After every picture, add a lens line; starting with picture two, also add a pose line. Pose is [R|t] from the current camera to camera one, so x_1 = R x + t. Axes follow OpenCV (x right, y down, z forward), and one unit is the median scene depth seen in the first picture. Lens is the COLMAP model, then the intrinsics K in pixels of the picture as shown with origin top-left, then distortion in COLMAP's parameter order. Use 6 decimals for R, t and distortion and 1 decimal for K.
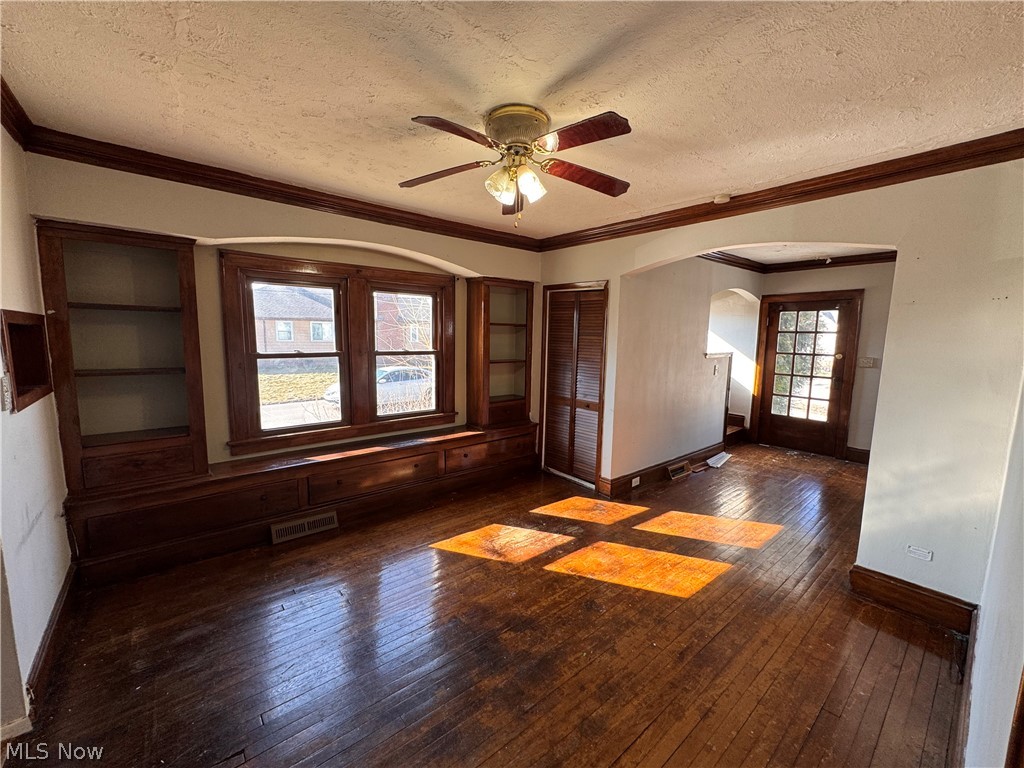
lens RADIAL K [[416.6, 0, 512.0], [0, 416.6, 384.0], [0, 0, 1]] dist [-0.000712, 0.000046]
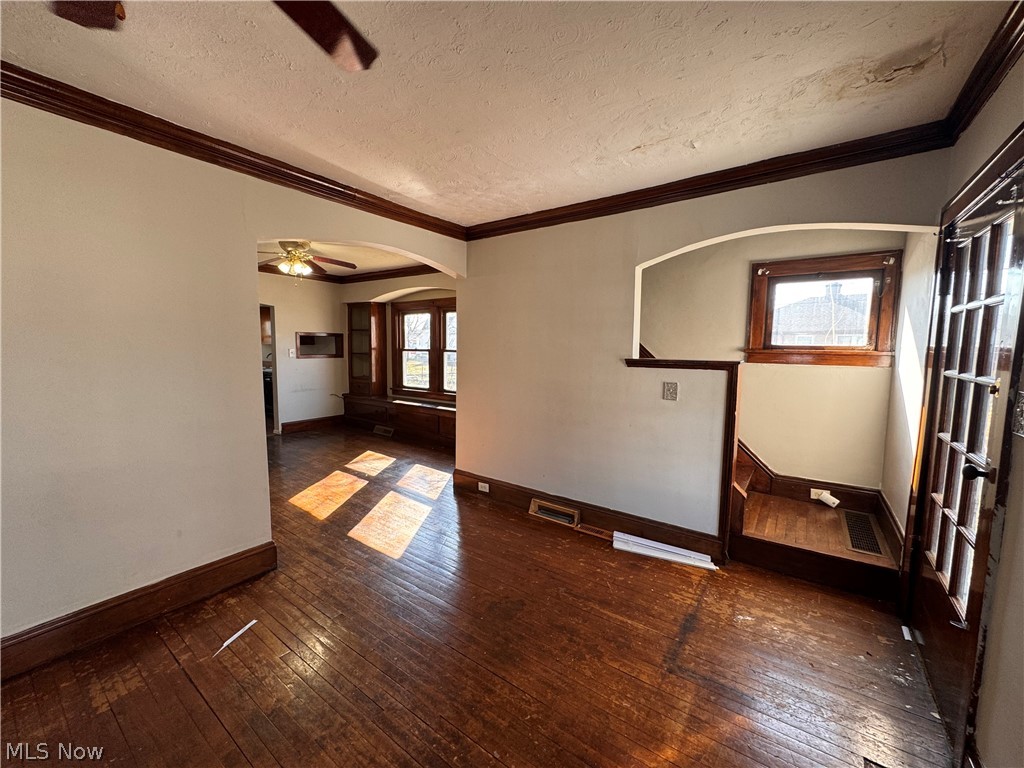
lens RADIAL K [[408.9, 0, 511.1], [0, 408.9, 383.2], [0, 0, 1]] dist [-0.000583, 0.000455]
pose [[0.239481, 0.081450, -0.967479, 1.561277], [-0.126083, 0.990646, 0.052190, -0.078574], [0.962680, 0.109484, 0.247510, 1.037425]]
